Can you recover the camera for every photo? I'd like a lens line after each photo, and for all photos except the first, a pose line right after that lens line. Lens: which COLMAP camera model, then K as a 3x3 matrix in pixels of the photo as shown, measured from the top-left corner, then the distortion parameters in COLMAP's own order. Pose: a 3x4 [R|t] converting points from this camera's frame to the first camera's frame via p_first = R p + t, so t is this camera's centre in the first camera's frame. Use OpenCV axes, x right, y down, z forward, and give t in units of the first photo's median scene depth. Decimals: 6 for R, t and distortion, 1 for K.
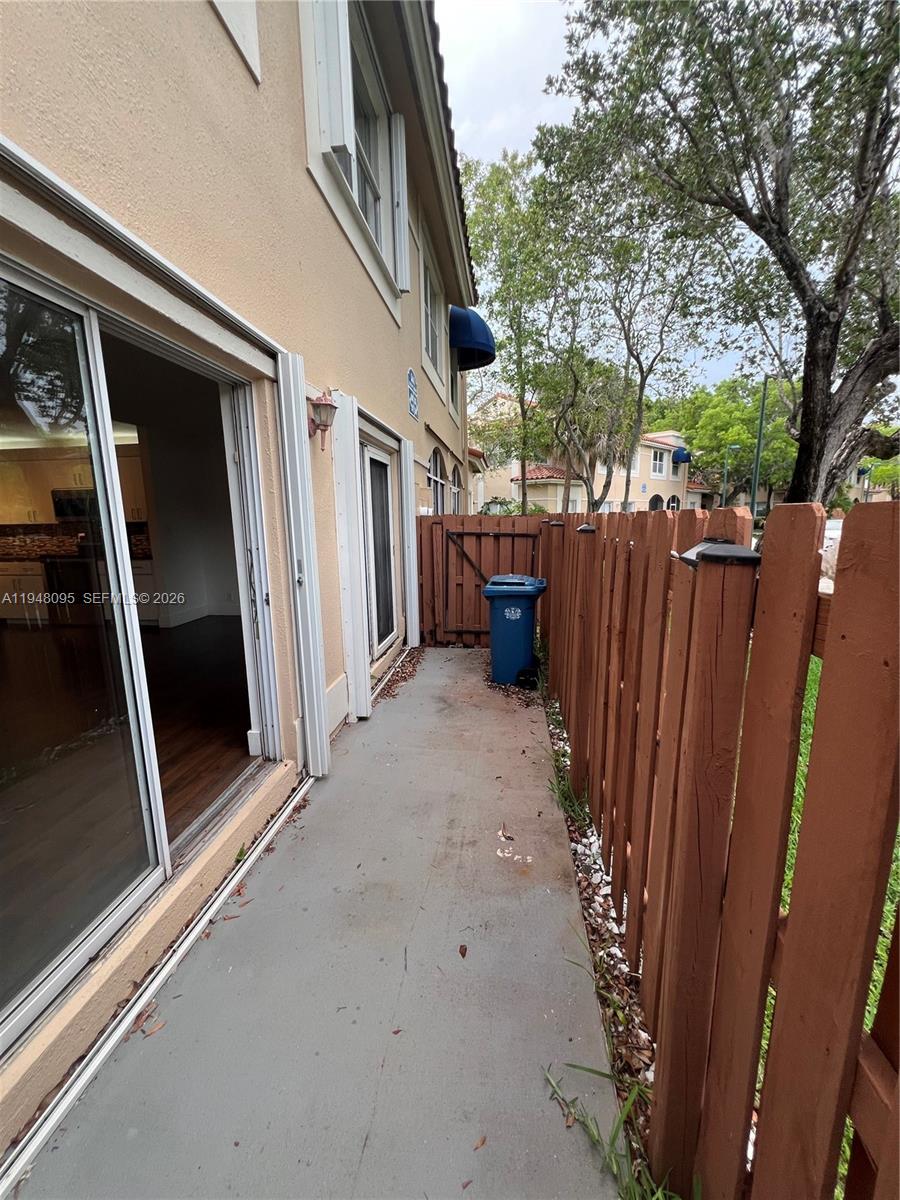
lens RADIAL K [[473.8, 0, 452.0], [0, 473.8, 605.5], [0, 0, 1]] dist [-0.003176, 0.000197]
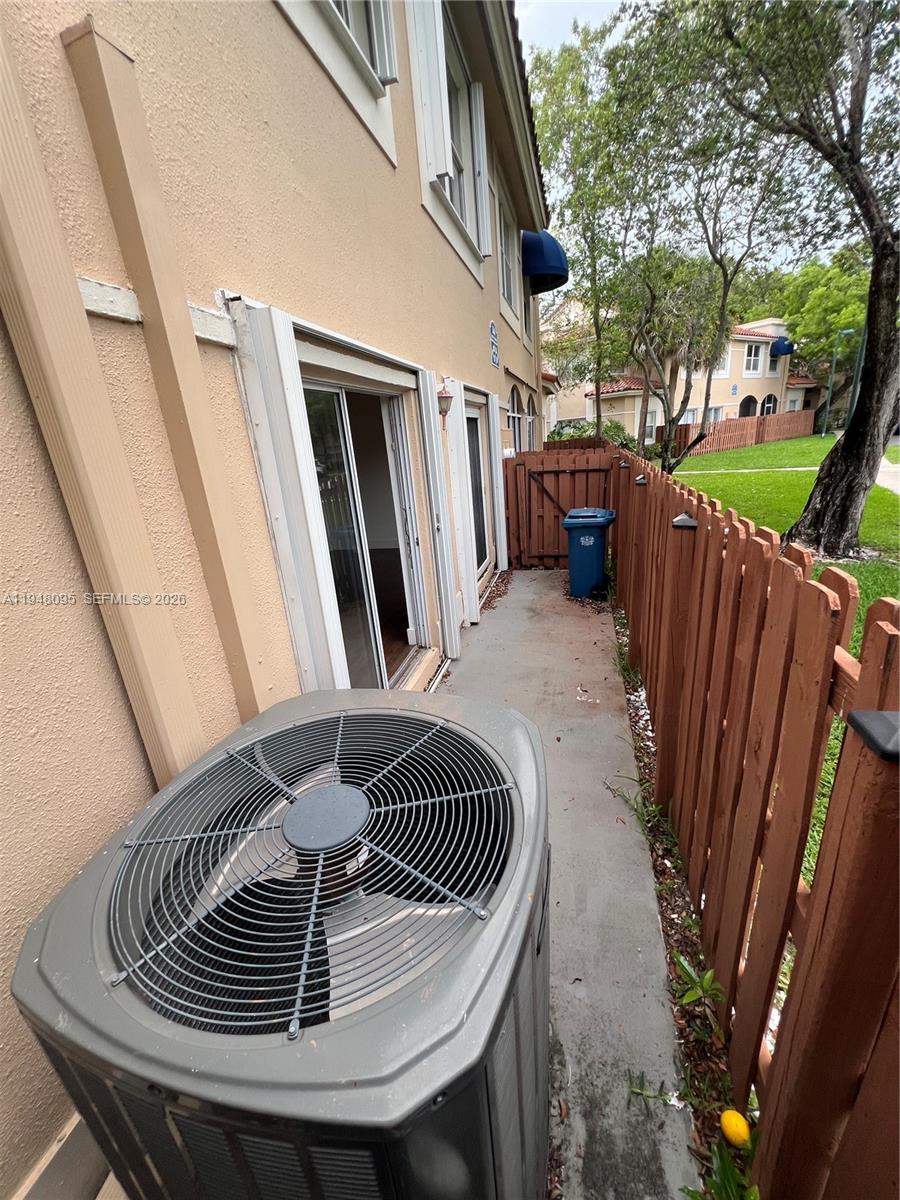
lens RADIAL K [[473.8, 0, 450.4], [0, 473.8, 601.1], [0, 0, 1]] dist [-0.003176, 0.000197]
pose [[0.987534, -0.022622, -0.155769, -0.027726], [0.045965, 0.987929, 0.147932, -0.021097], [0.150542, -0.153248, 0.976654, -0.225091]]
